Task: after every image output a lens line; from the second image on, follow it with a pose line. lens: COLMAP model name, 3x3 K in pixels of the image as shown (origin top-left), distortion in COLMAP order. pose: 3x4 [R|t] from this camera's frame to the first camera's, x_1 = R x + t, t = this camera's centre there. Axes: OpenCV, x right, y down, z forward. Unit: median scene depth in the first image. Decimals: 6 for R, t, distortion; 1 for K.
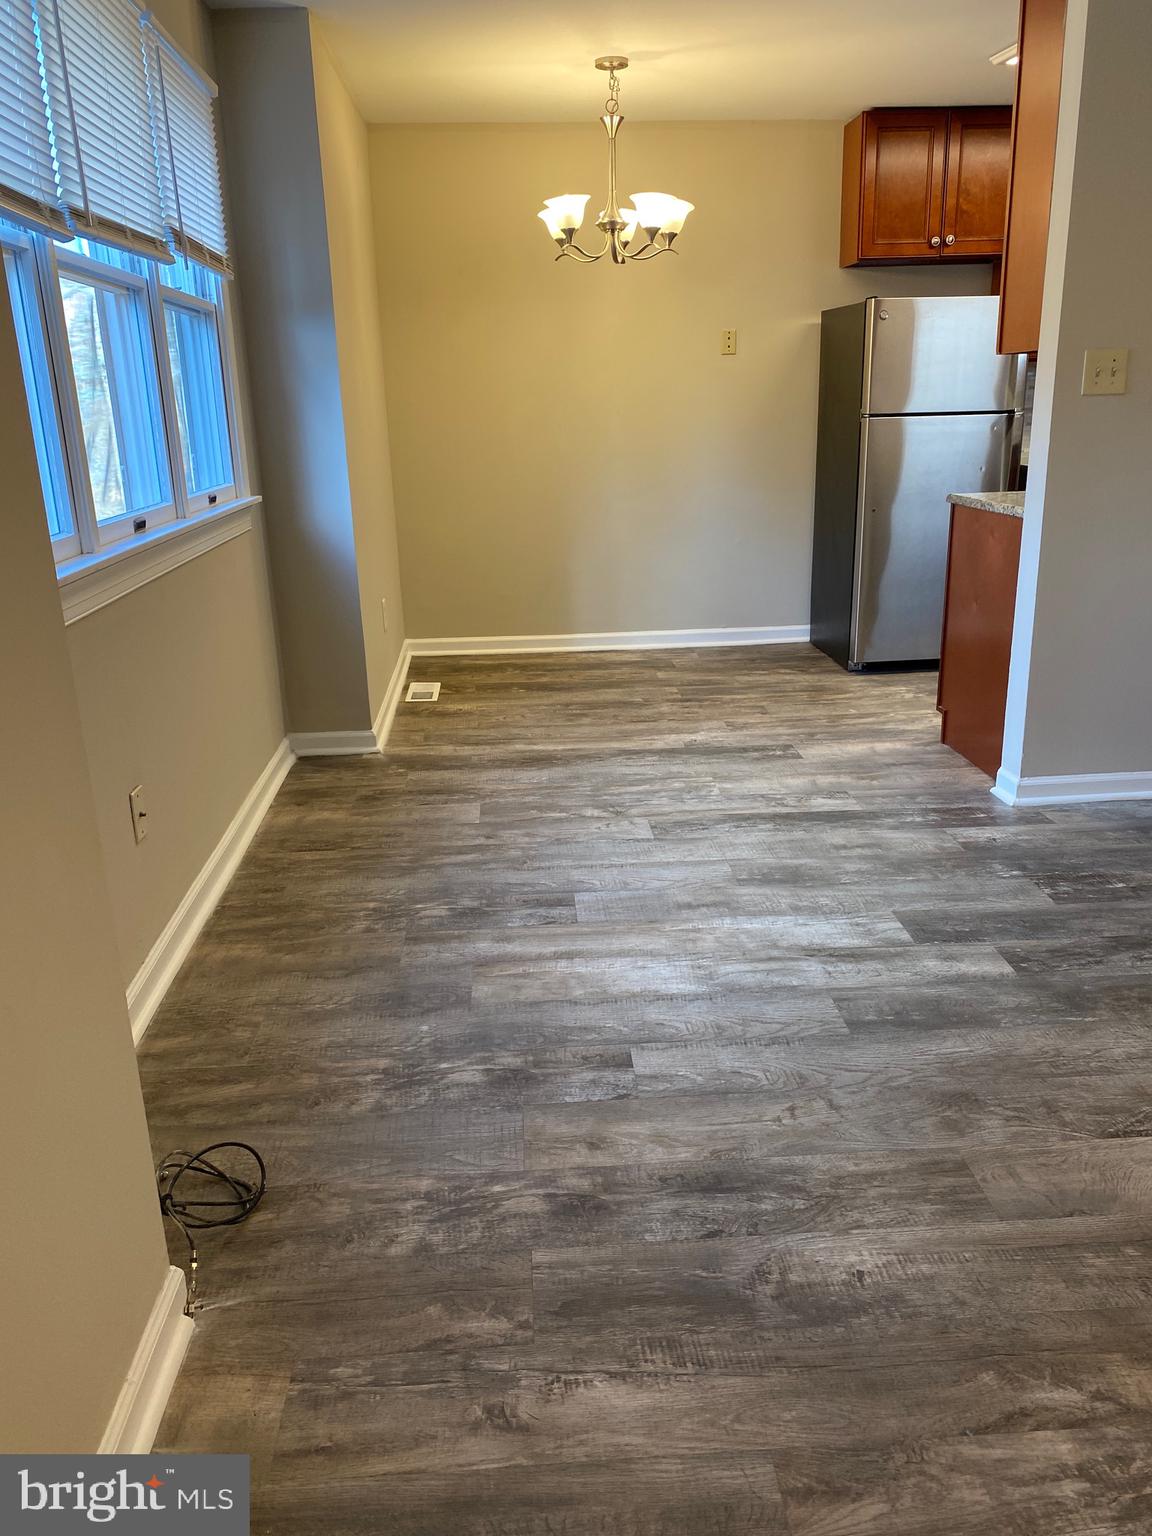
lens RADIAL K [[1169.2, 0, 570.5], [0, 1169.2, 766.9], [0, 0, 1]] dist [0.023894, -0.027036]
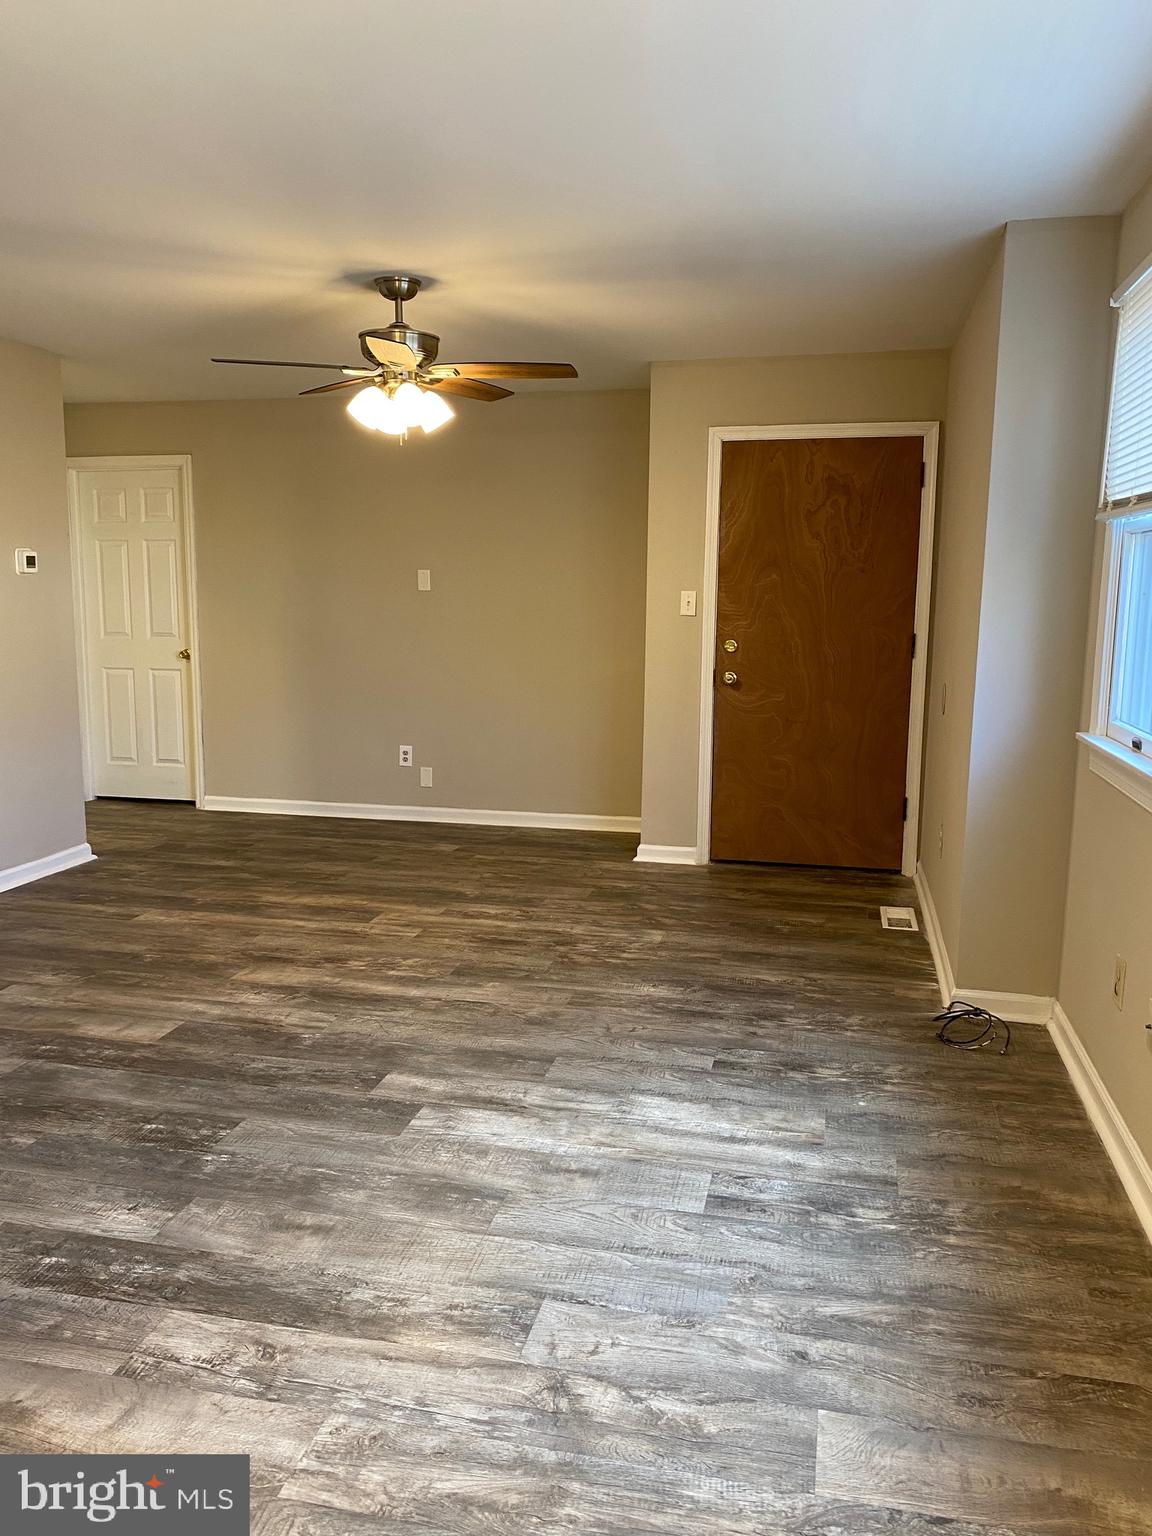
lens RADIAL K [[1169.2, 0, 574.4], [0, 1169.2, 760.4], [0, 0, 1]] dist [0.023894, -0.027036]
pose [[-0.960280, -0.023637, 0.278034, -0.135319], [0.098396, 0.903716, 0.416671, -0.542726], [-0.261113, 0.427479, -0.865495, 1.607742]]
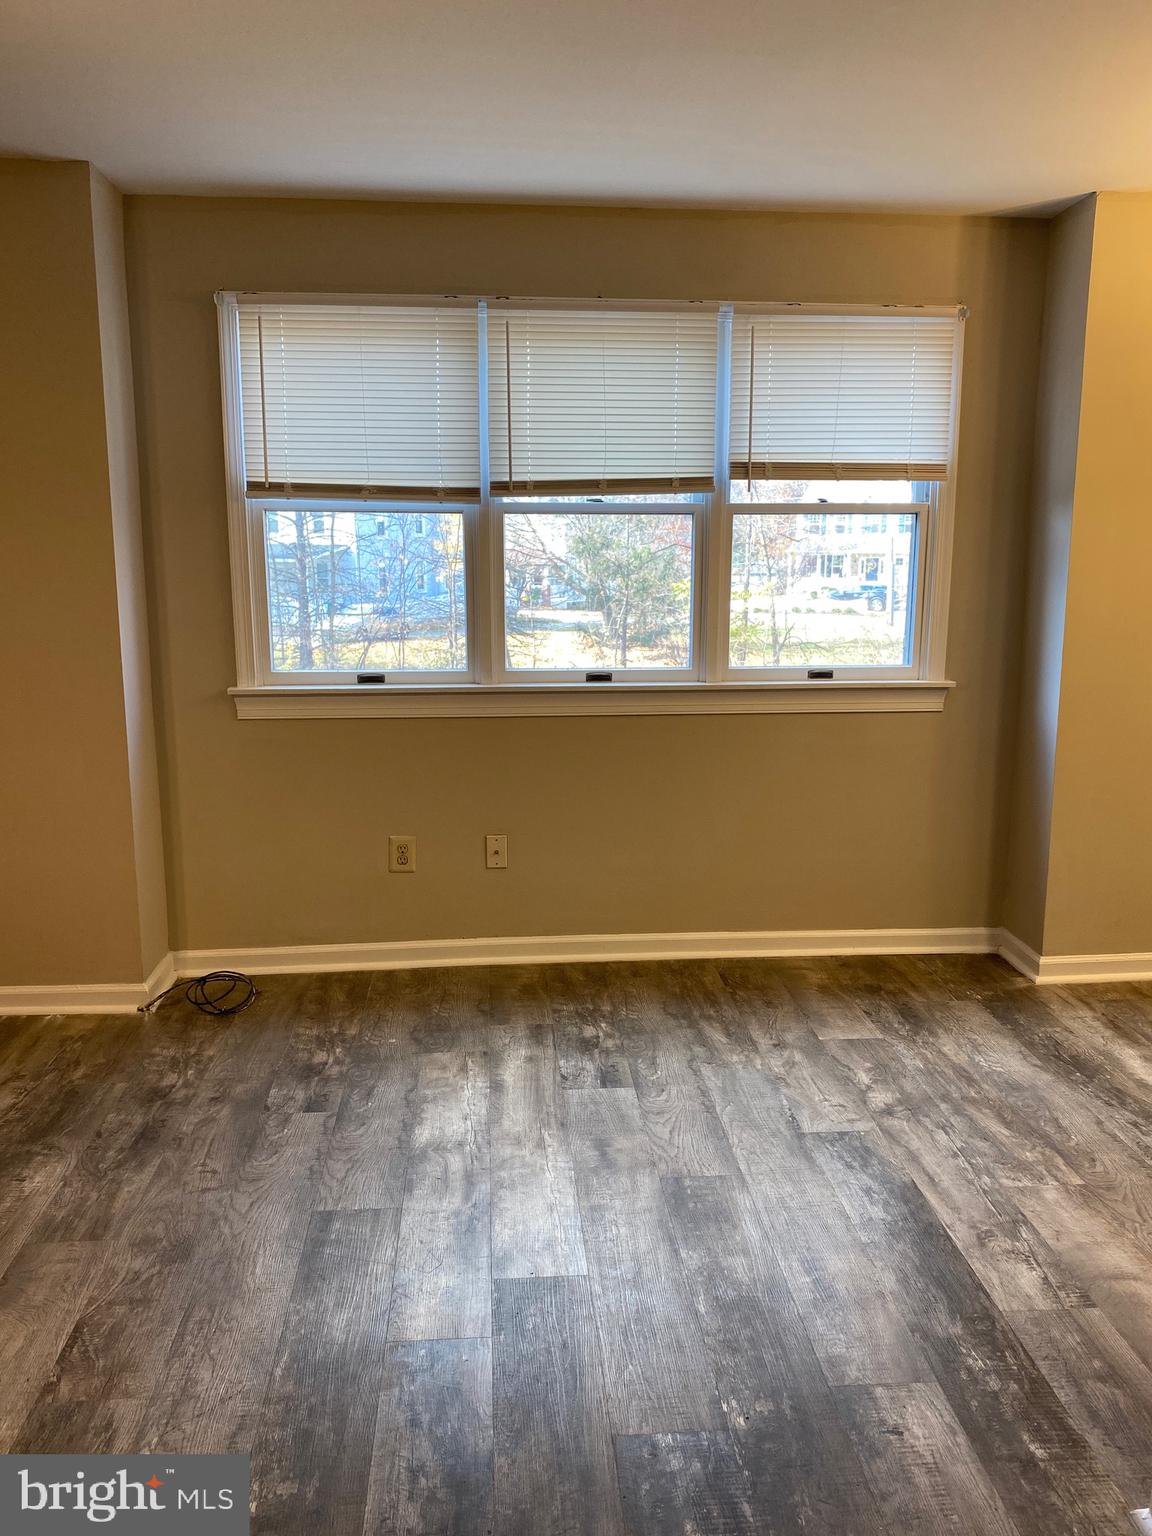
lens RADIAL K [[1169.2, 0, 576.5], [0, 1169.2, 758.0], [0, 0, 1]] dist [0.023894, -0.027036]
pose [[0.023643, 0.205557, -0.978360, 0.923598], [-0.298647, 0.935398, 0.189313, -0.330683], [0.954071, 0.287709, 0.083505, 0.784456]]
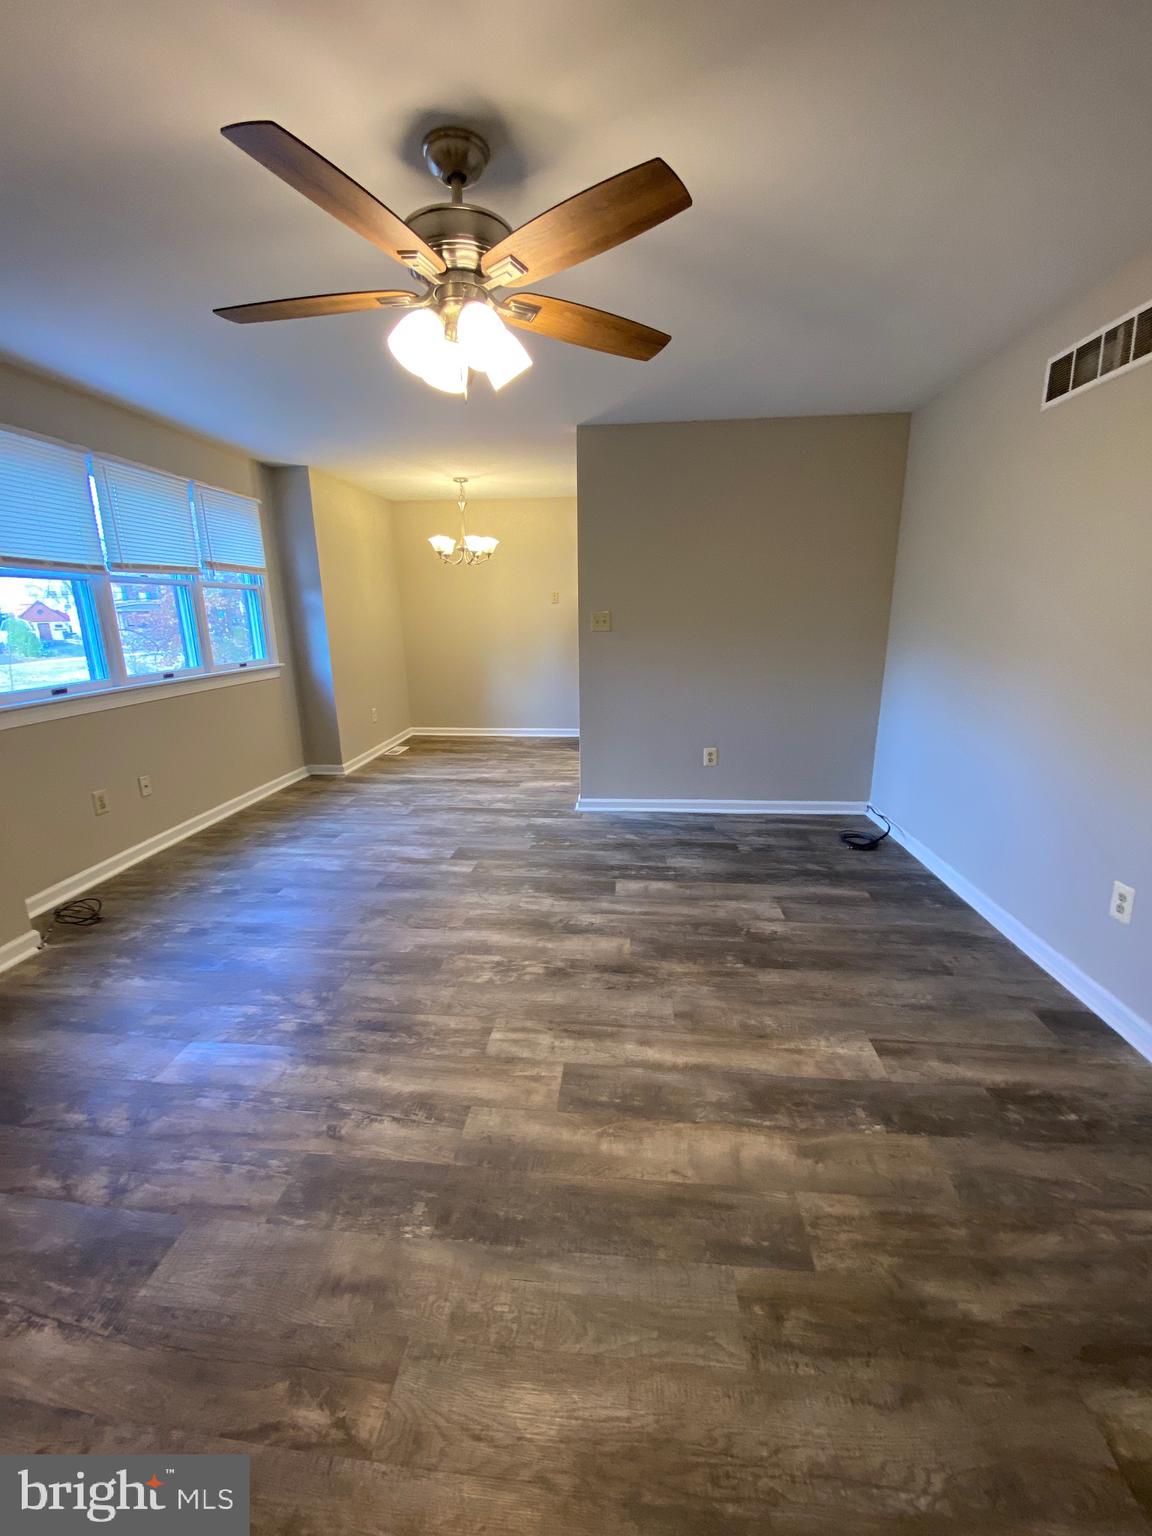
lens RADIAL K [[617.3, 0, 579.0], [0, 617.3, 769.4], [0, 0, 1]] dist [0.016228, -0.019223]
pose [[0.989803, 0.051044, -0.132983, 0.636196], [-0.057633, 0.997269, -0.046178, 0.010130], [0.130263, 0.053372, 0.990042, -0.192859]]
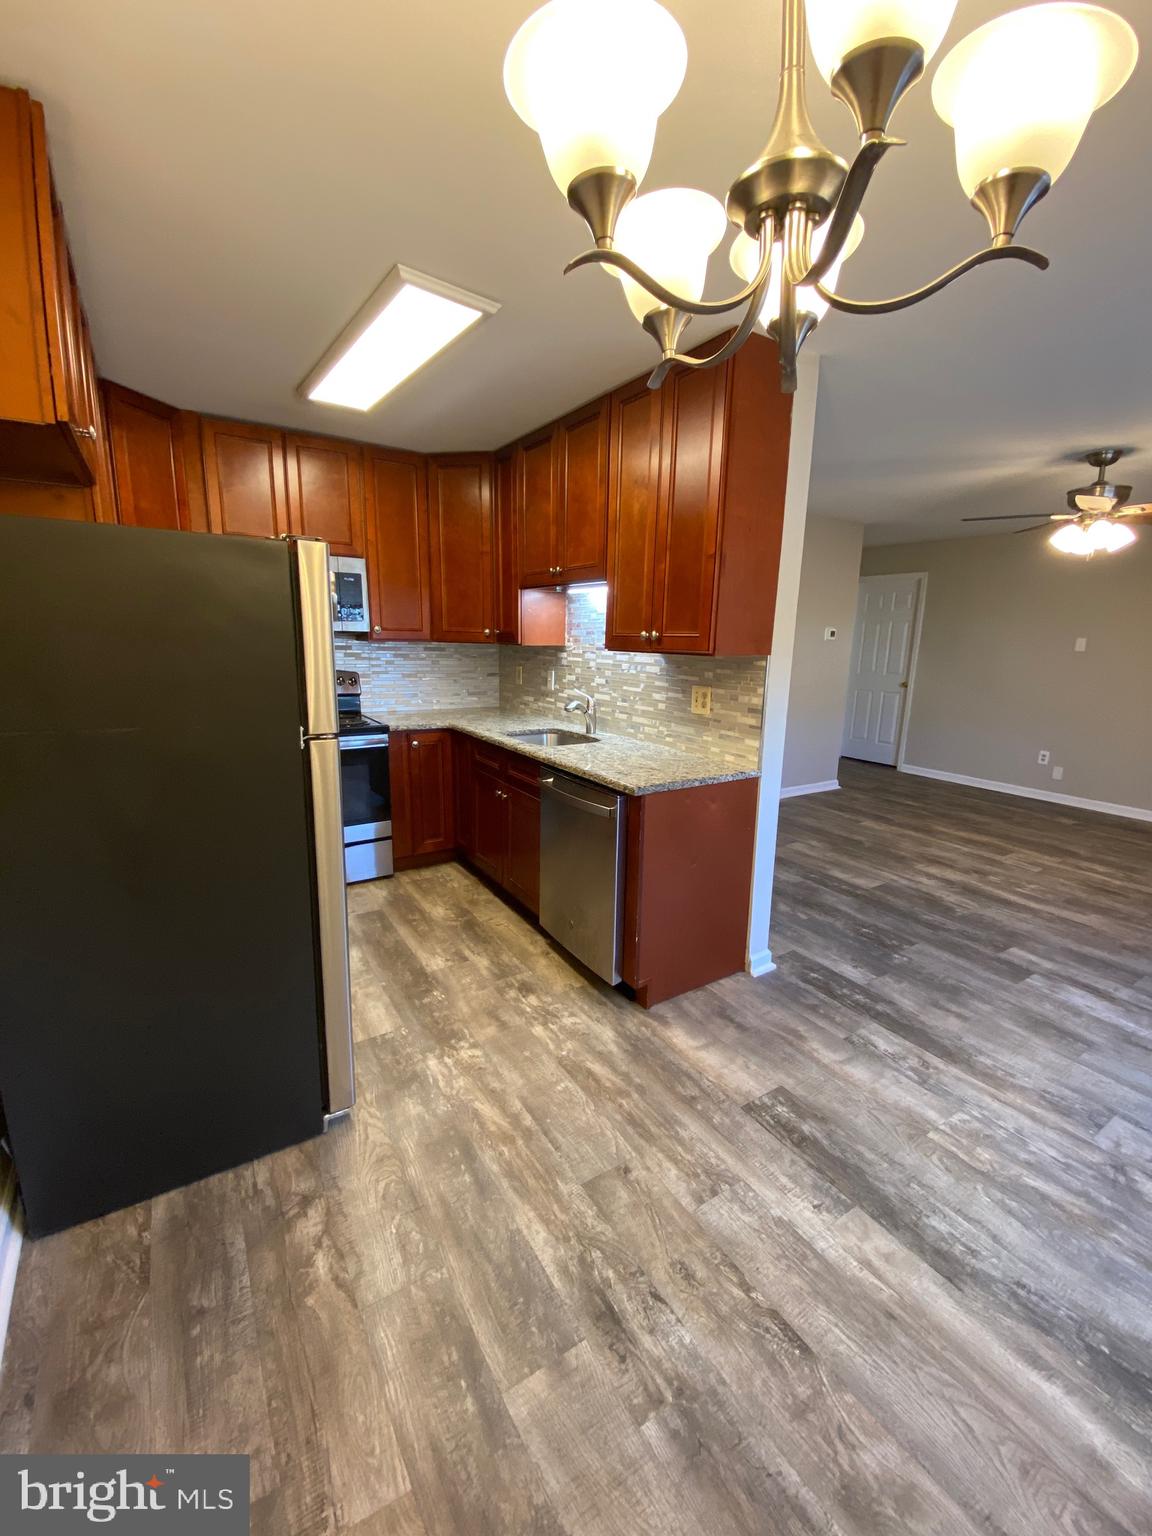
lens RADIAL K [[617.3, 0, 575.4], [0, 617.3, 767.4], [0, 0, 1]] dist [0.016228, -0.019223]
pose [[-0.481770, -0.165424, 0.860542, -0.129627], [0.256905, 0.912208, 0.319182, -0.580403], [-0.837793, 0.374850, -0.396976, 1.681618]]
